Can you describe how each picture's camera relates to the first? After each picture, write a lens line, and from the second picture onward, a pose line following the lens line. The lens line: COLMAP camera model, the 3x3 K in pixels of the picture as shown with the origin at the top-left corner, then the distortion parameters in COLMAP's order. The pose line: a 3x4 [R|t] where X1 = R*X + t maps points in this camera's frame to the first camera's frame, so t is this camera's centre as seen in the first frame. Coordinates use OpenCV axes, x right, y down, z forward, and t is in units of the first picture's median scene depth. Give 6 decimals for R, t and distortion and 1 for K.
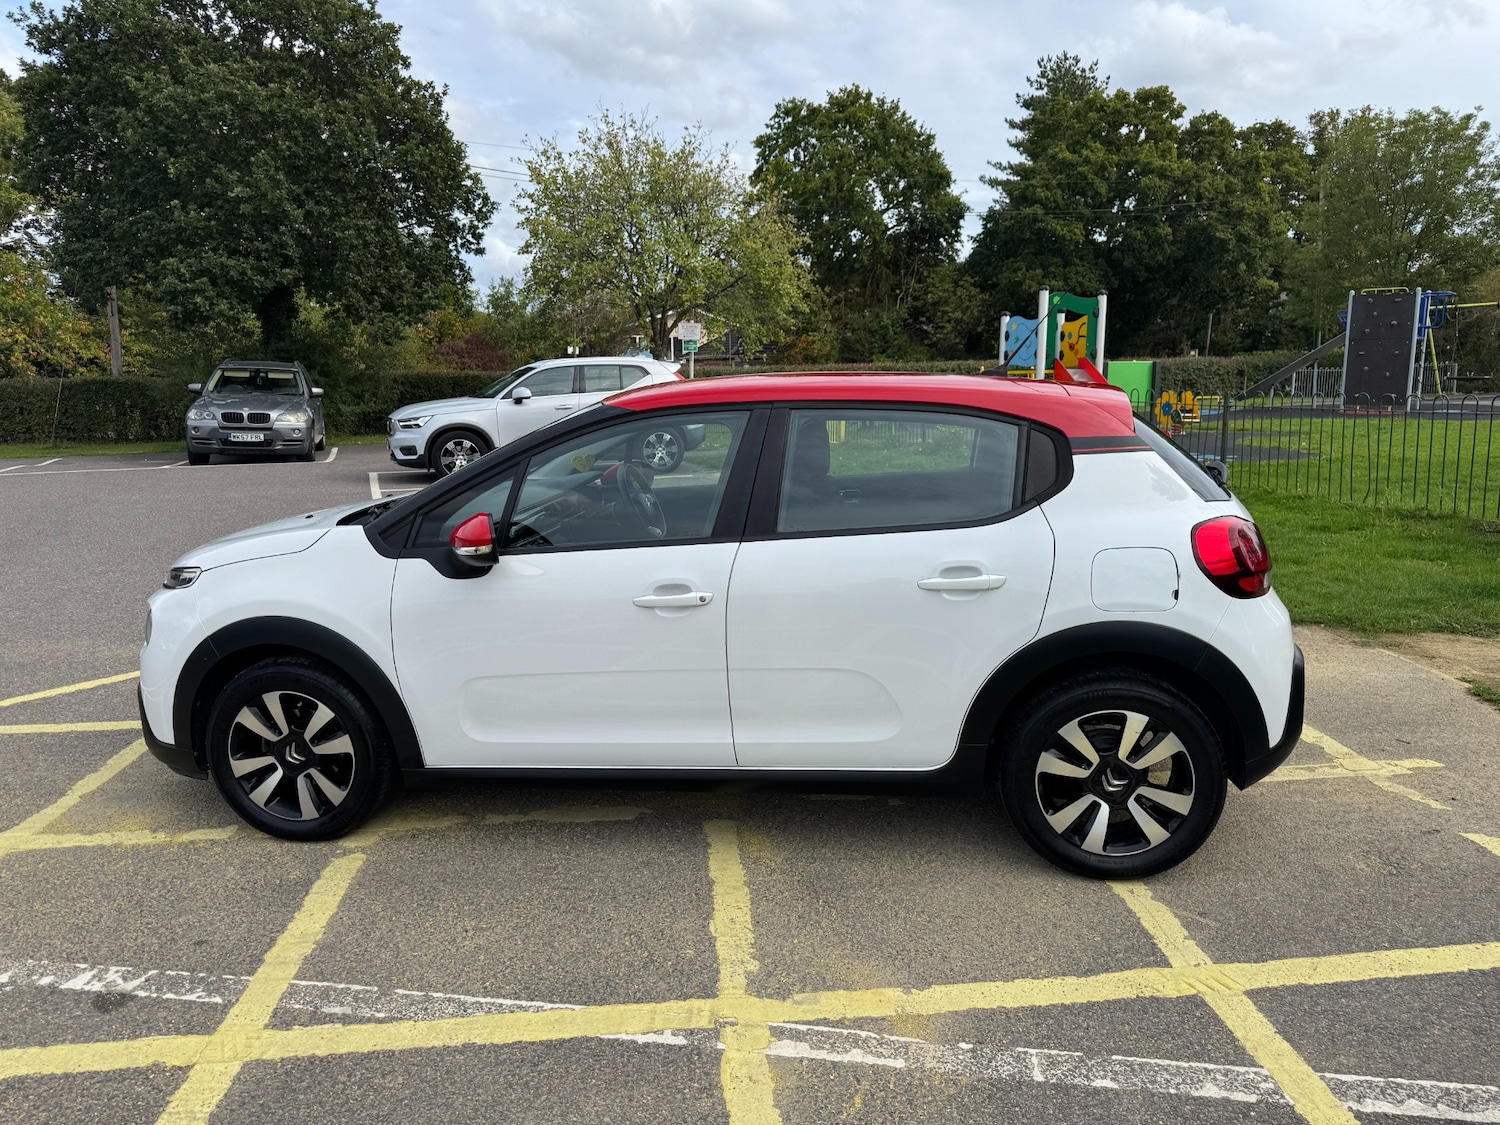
lens RADIAL K [[1056.4, 0, 743.5], [0, 1056.4, 560.9], [0, 0, 1]] dist [0.021850, -0.027341]
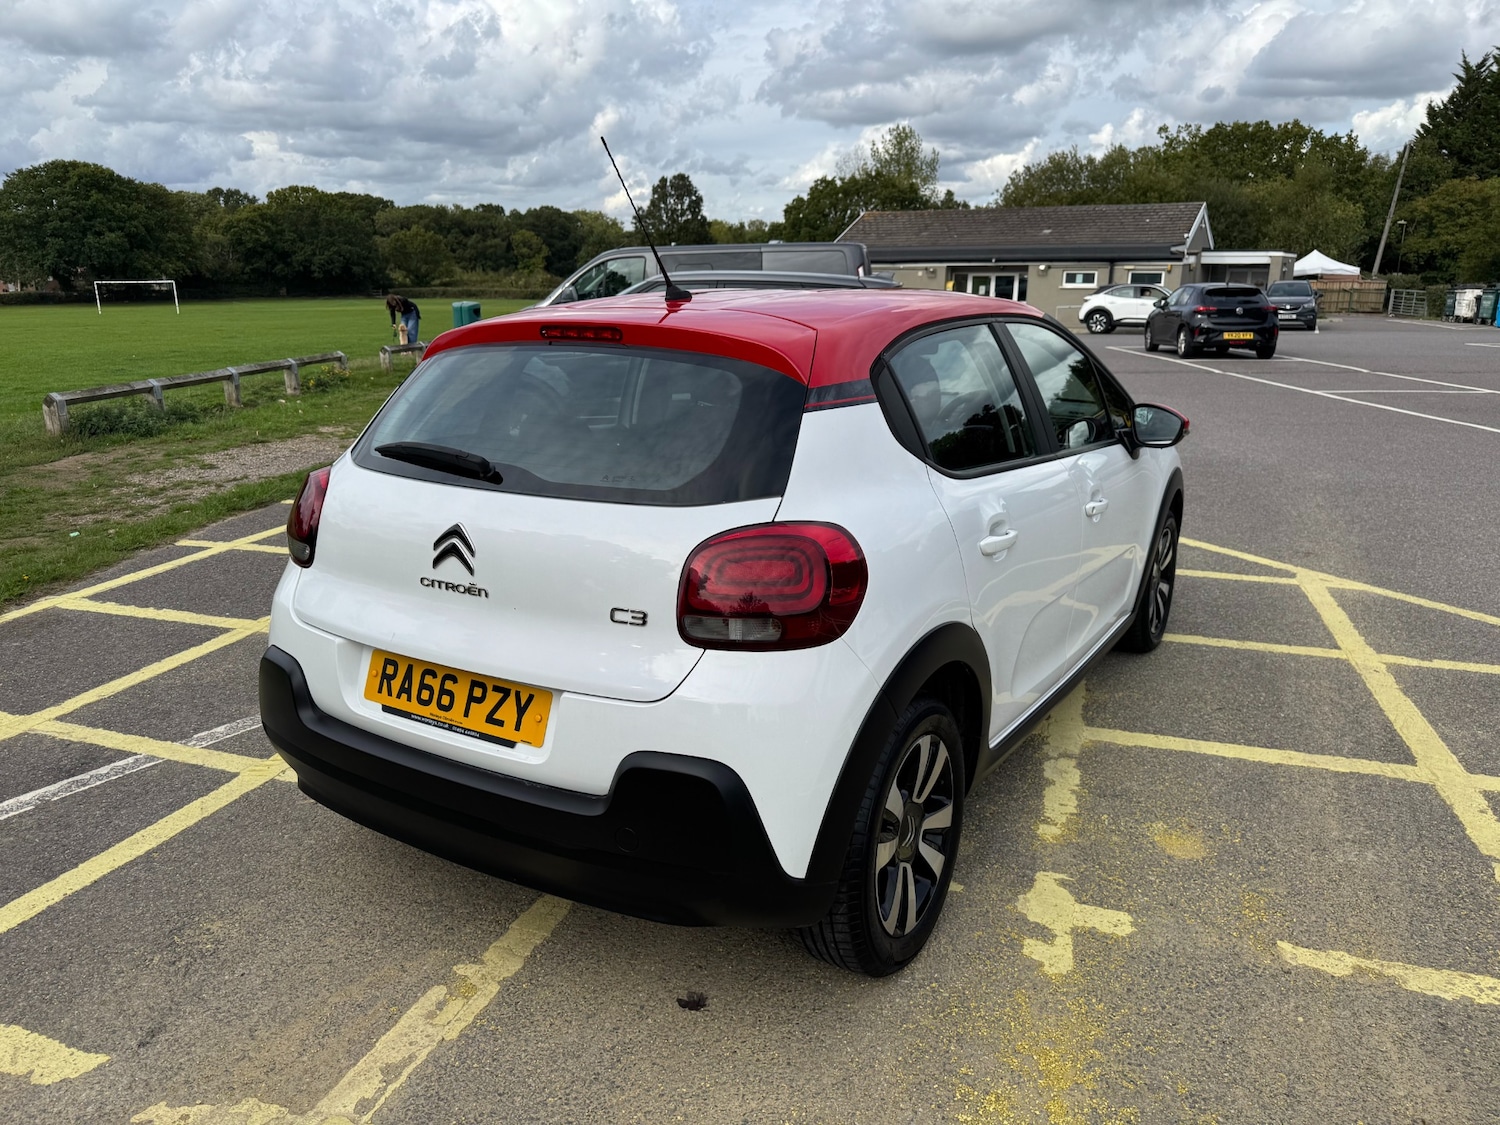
lens RADIAL K [[1056.4, 0, 744.6], [0, 1056.4, 570.7], [0, 0, 1]] dist [0.021850, -0.027341]
pose [[-0.390705, 0.256510, -0.884055, 0.936075], [-0.158610, 0.927267, 0.339145, -0.261674], [0.906749, 0.272725, -0.321602, 1.357982]]
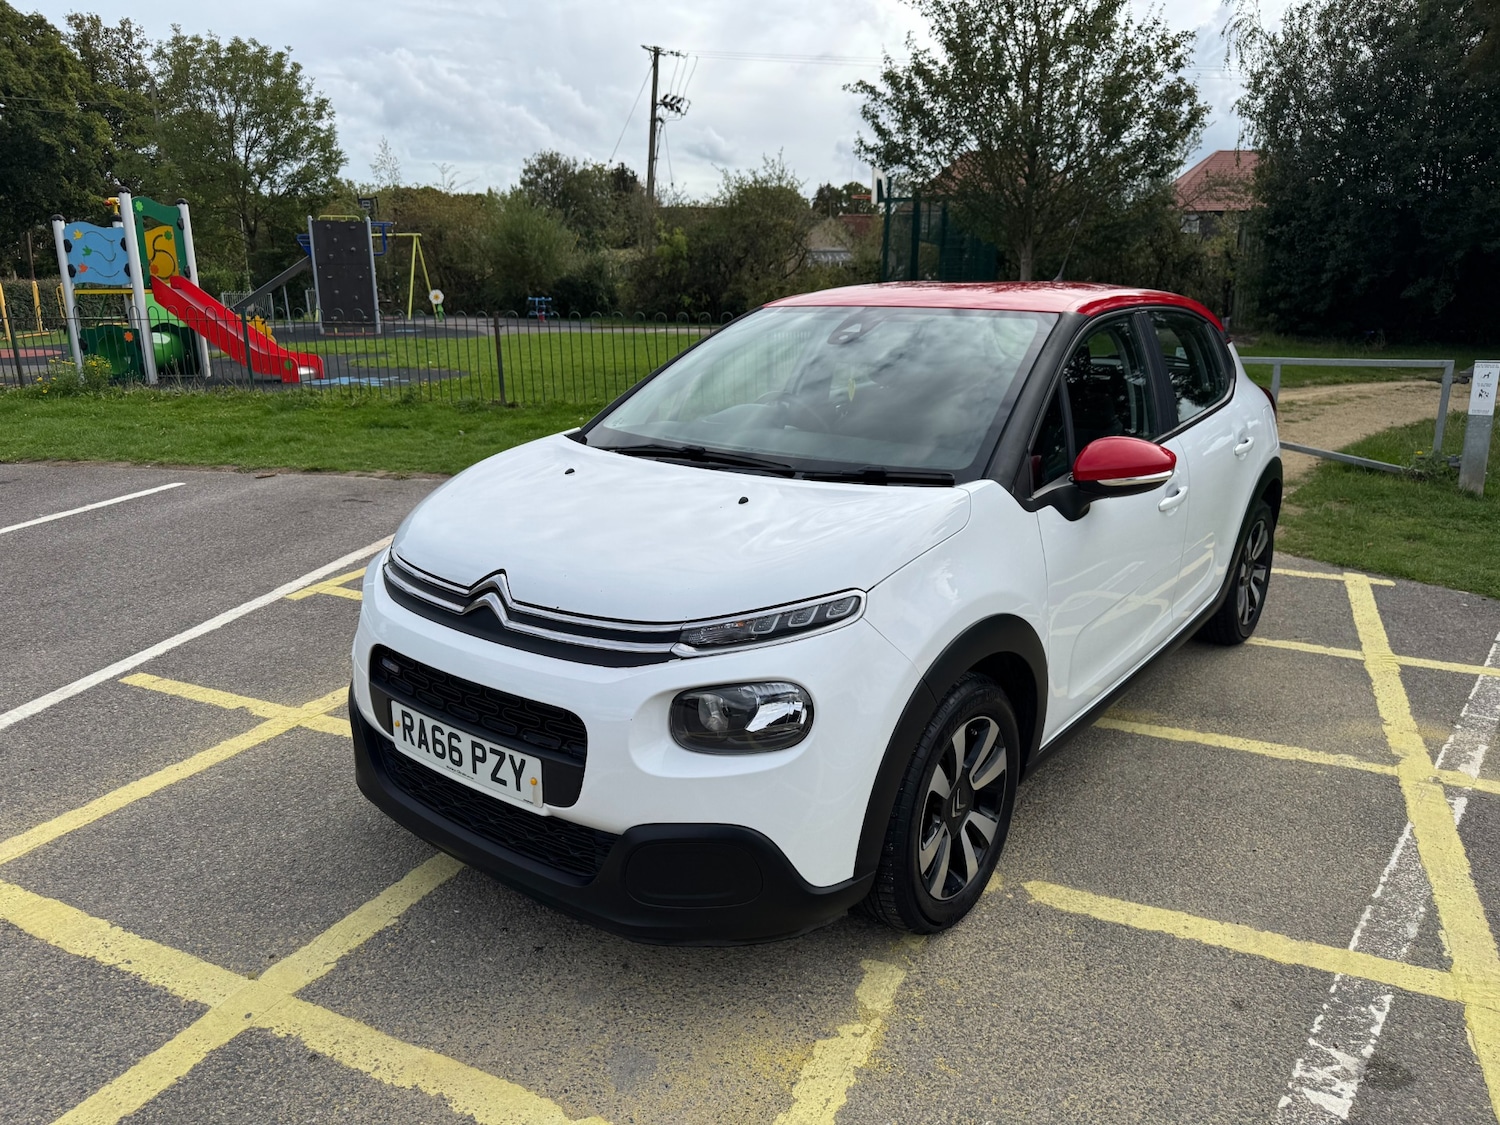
lens RADIAL K [[1056.4, 0, 752.1], [0, 1056.4, 564.3], [0, 0, 1]] dist [0.021850, -0.027341]
pose [[0.500528, -0.208748, 0.840176, -1.020840], [0.149231, 0.976771, 0.153783, -0.107025], [-0.852761, 0.048407, 0.520053, 0.700928]]
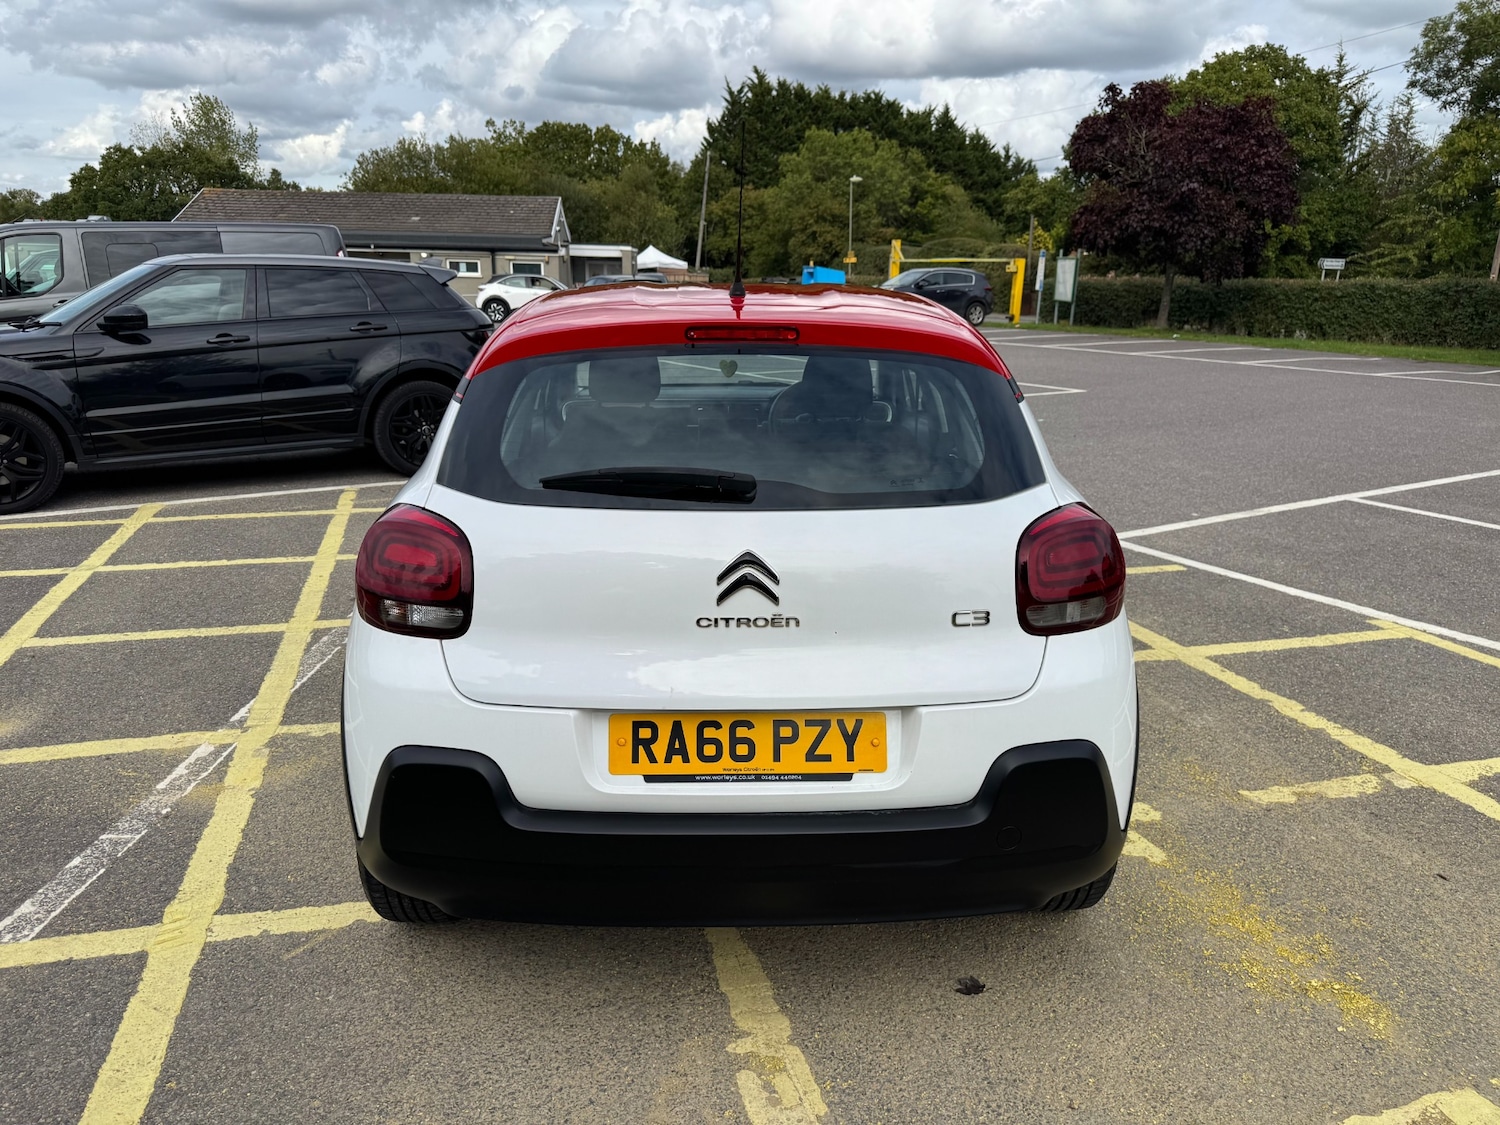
lens RADIAL K [[1056.4, 0, 741.8], [0, 1056.4, 572.5], [0, 0, 1]] dist [0.021850, -0.027341]
pose [[0.178341, 0.283448, -0.942259, 0.966168], [-0.189502, 0.949578, 0.249783, -0.178660], [0.965548, 0.134013, 0.223063, 0.890464]]
